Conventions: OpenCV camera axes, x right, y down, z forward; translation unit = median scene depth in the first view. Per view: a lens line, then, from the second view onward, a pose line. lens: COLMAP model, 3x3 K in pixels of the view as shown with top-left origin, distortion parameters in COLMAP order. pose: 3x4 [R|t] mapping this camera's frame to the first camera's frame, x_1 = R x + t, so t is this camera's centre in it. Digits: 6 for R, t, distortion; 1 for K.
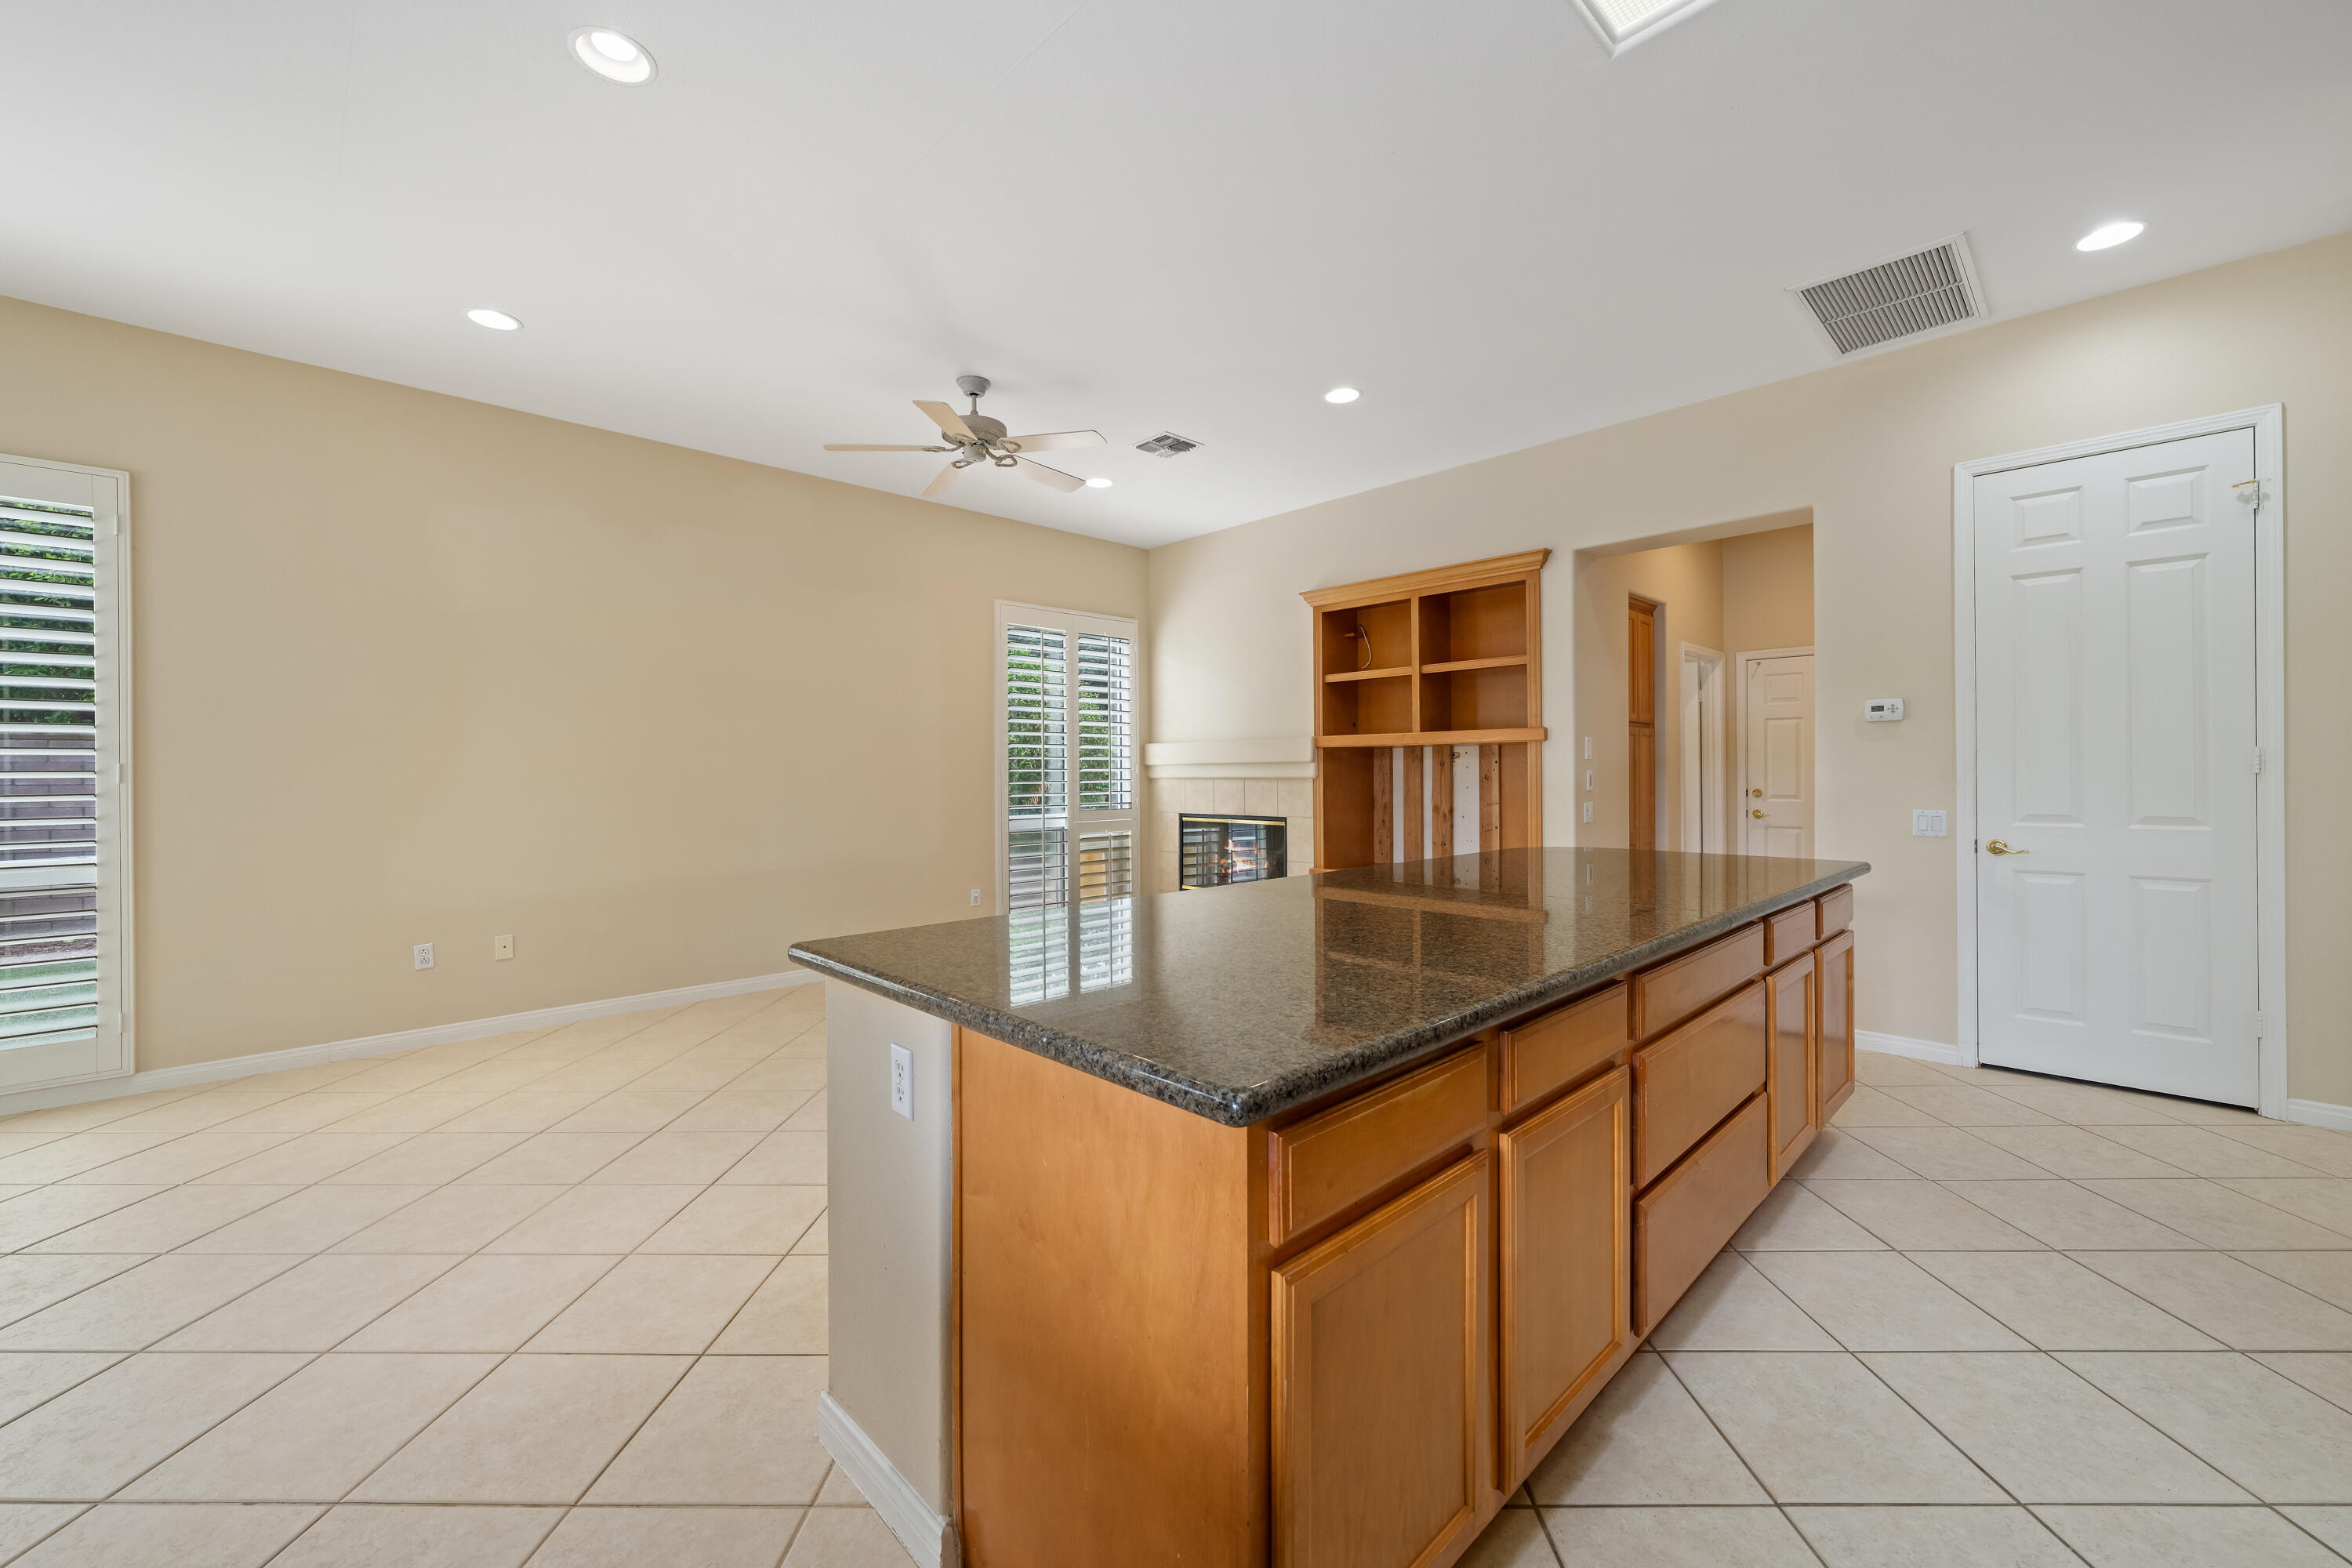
lens RADIAL K [[926.7, 0, 1181.1], [0, 926.7, 770.5], [0, 0, 1]] dist [-0.000717, 0.000443]
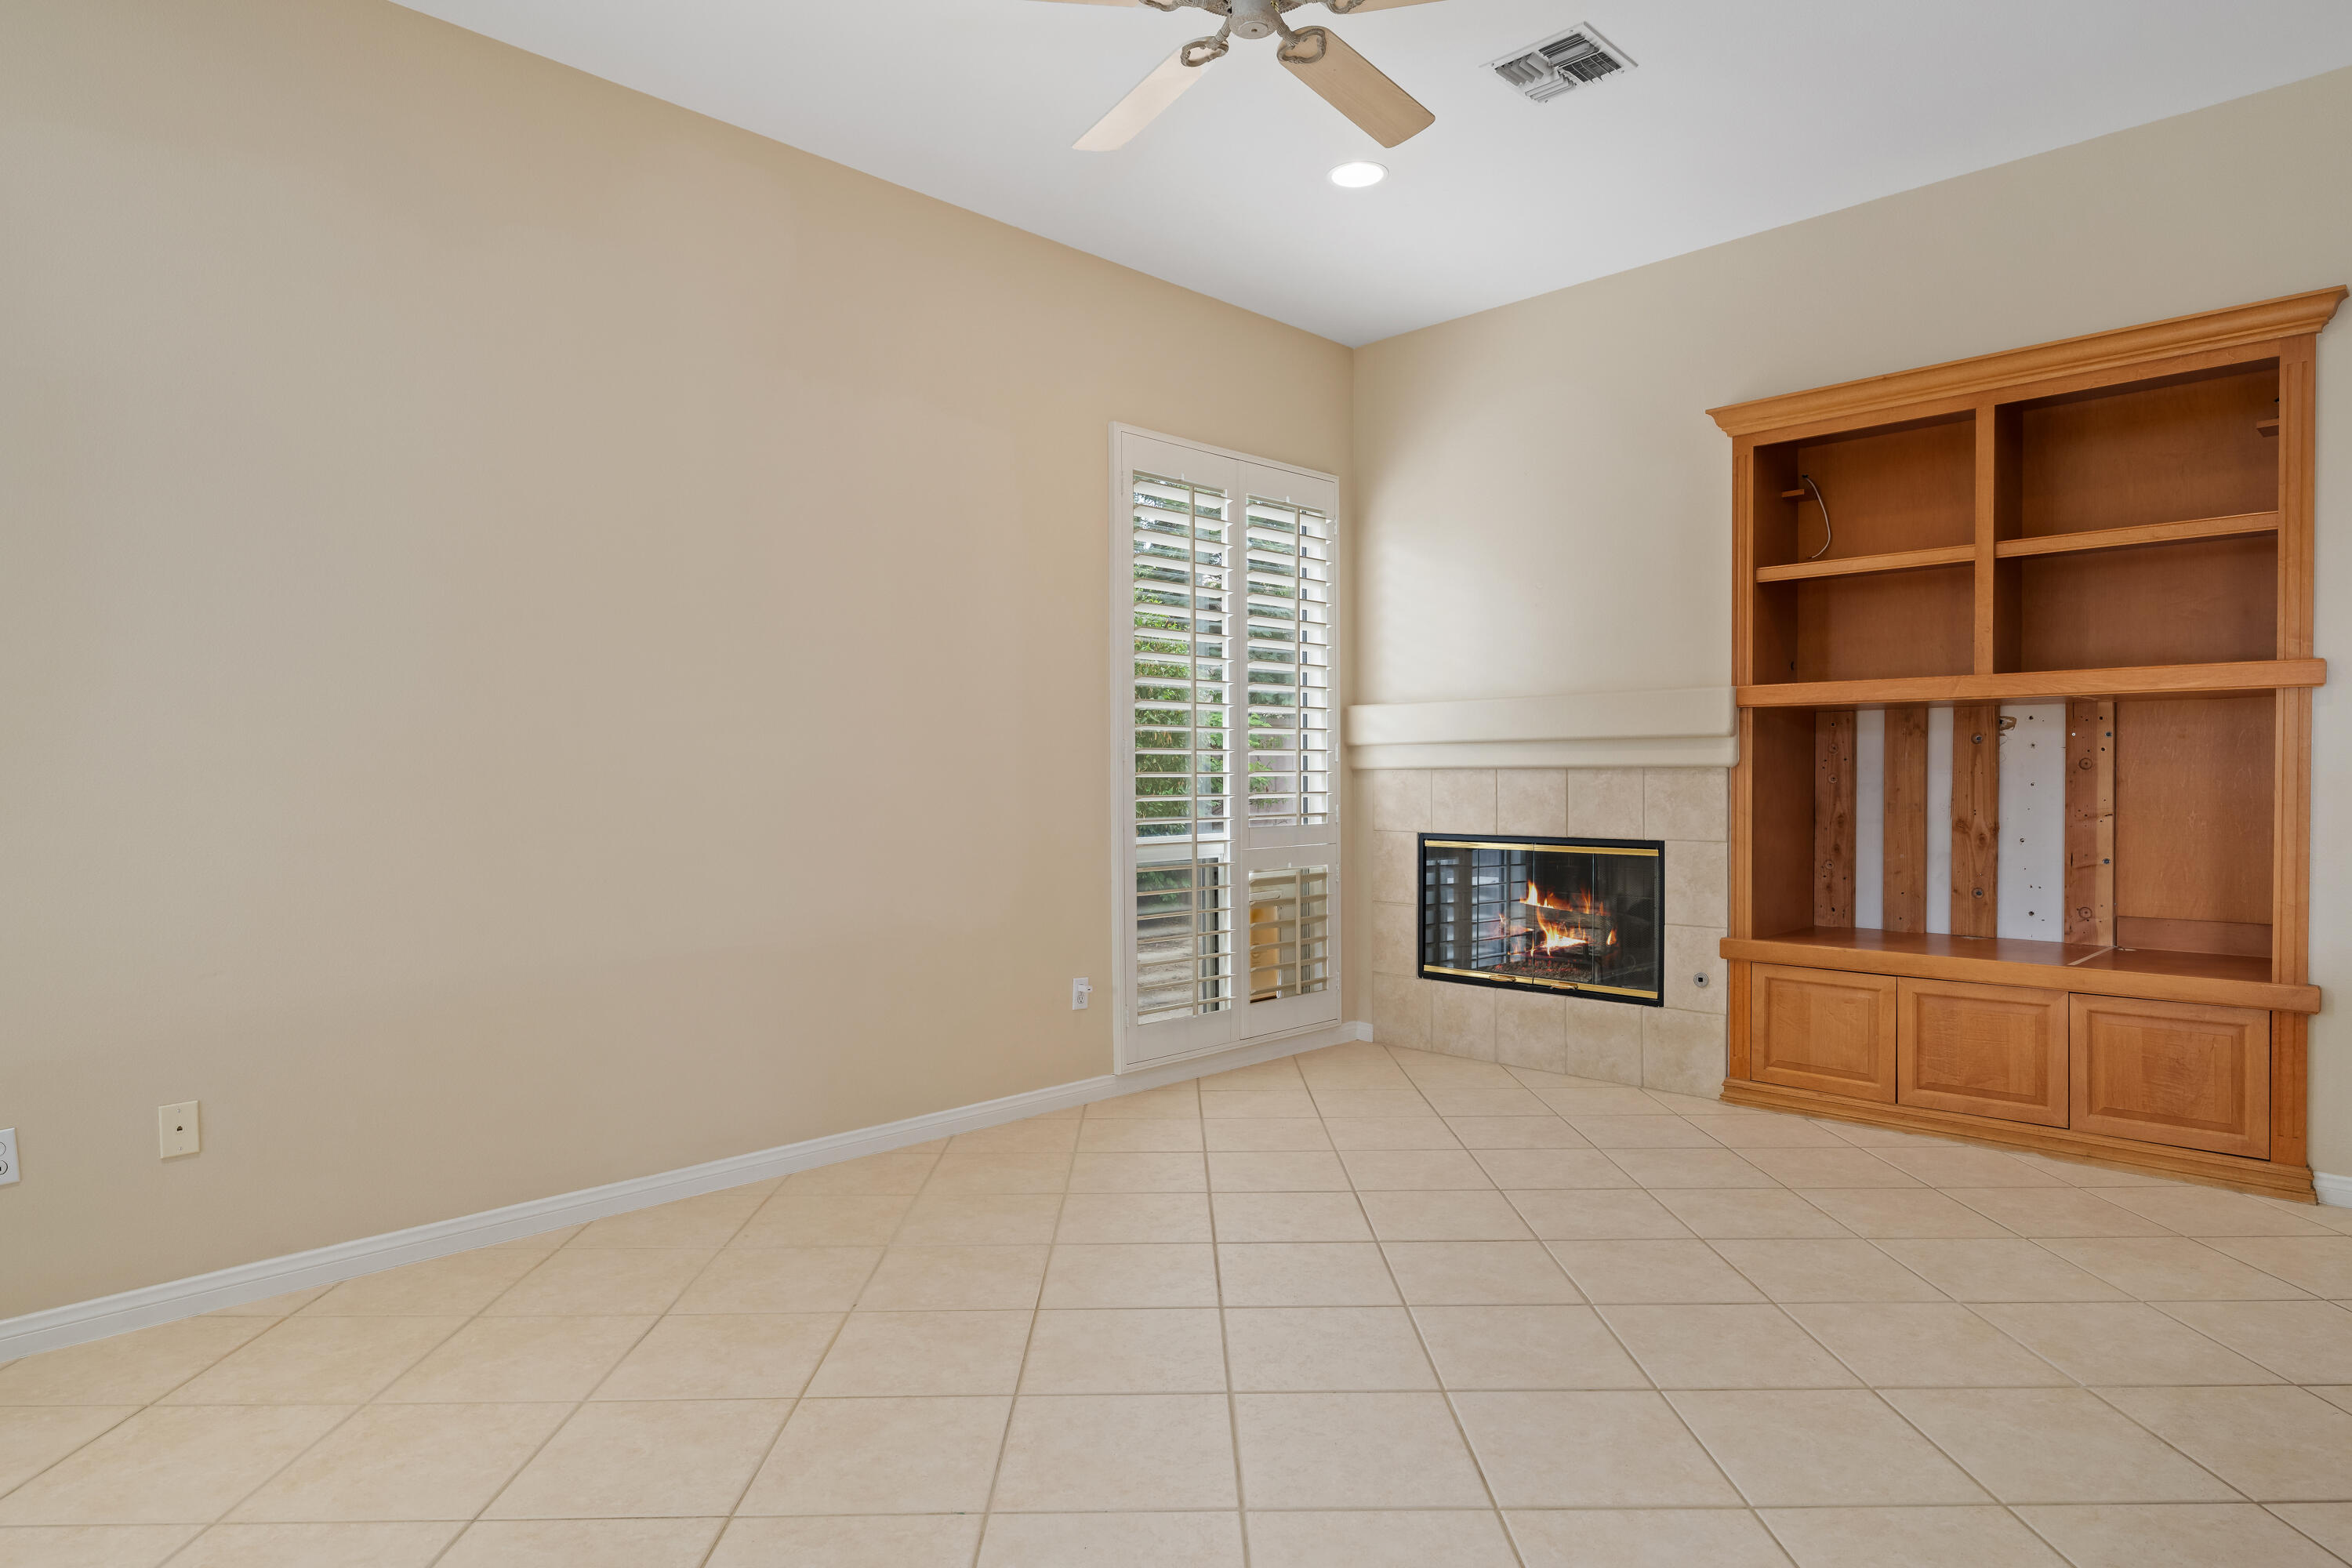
lens RADIAL K [[1355.0, 0, 1168.6], [0, 1355.0, 796.7], [0, 0, 1]] dist [0.000295, 0.000247]
pose [[0.999838, 0.001136, 0.017950, -0.187739], [-0.001501, 0.999792, 0.020343, 0.010360], [-0.017923, -0.020366, 0.999632, 0.241432]]
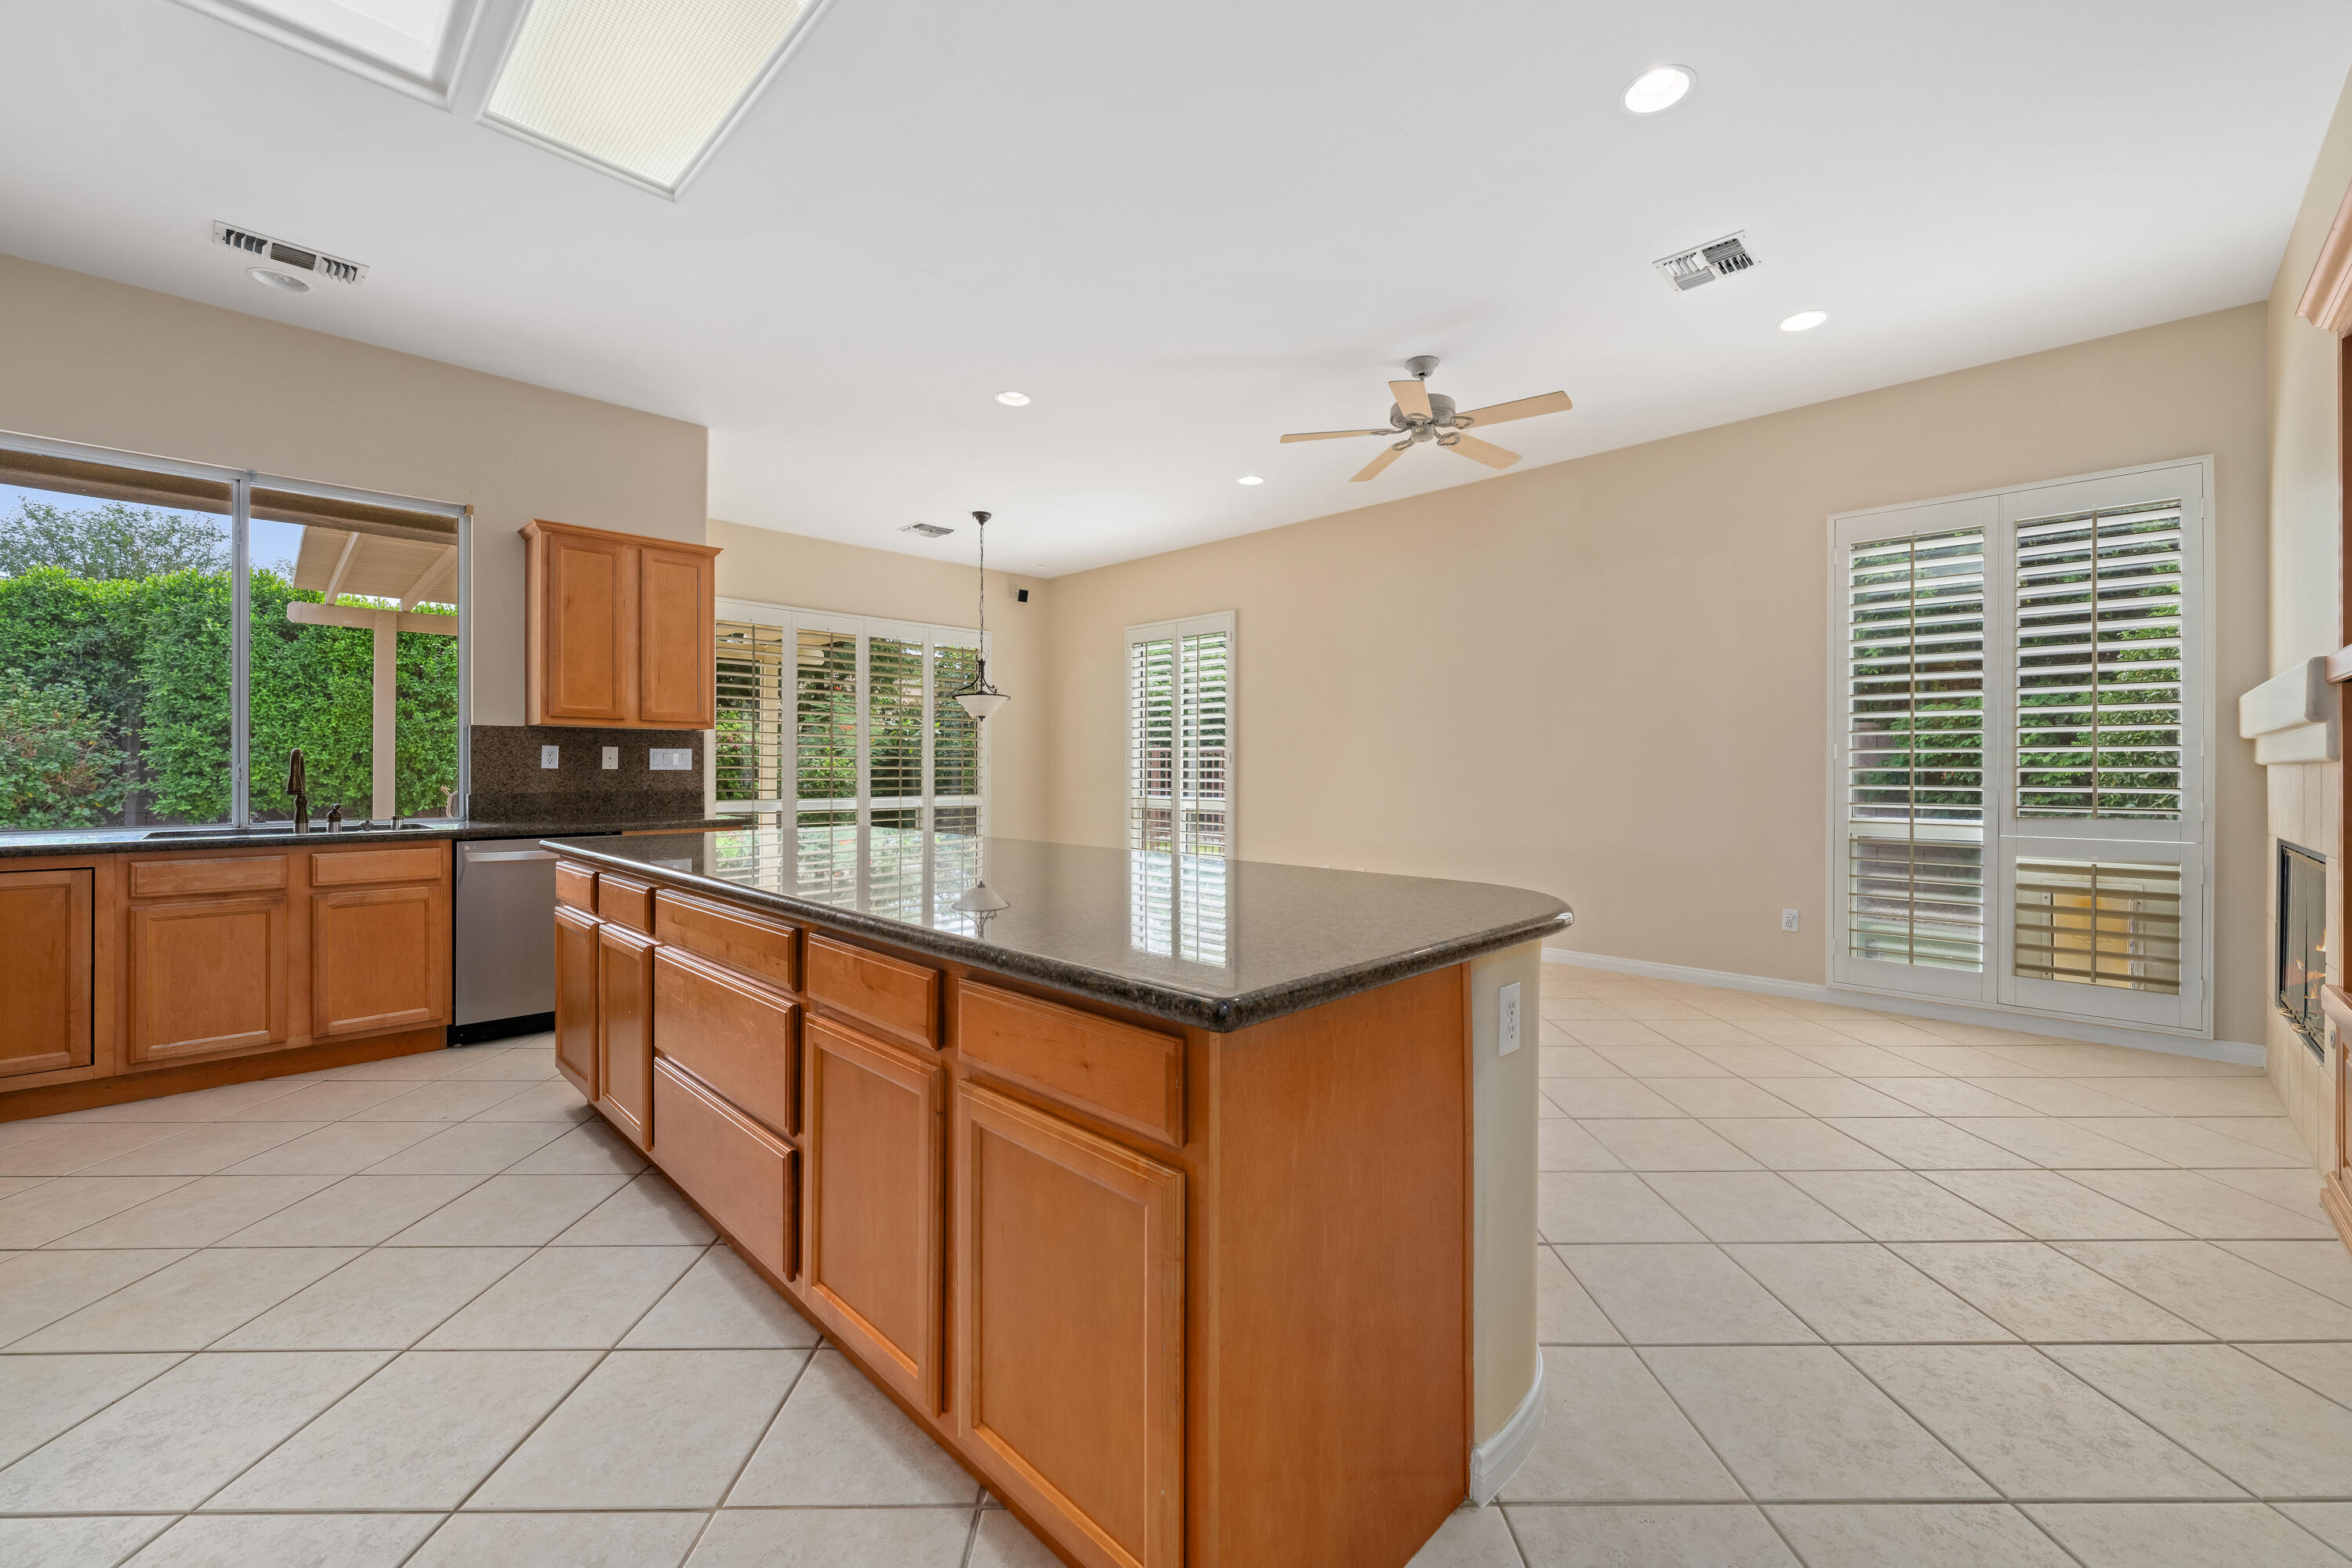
lens RADIAL K [[926.7, 0, 1181.1], [0, 926.7, 770.5], [0, 0, 1]] dist [-0.000717, 0.000443]
pose [[0.023134, 0.007912, -0.999701, 0.531401], [-0.001033, 0.999968, 0.007890, 0.009361], [0.999732, 0.000850, 0.023142, 0.494441]]
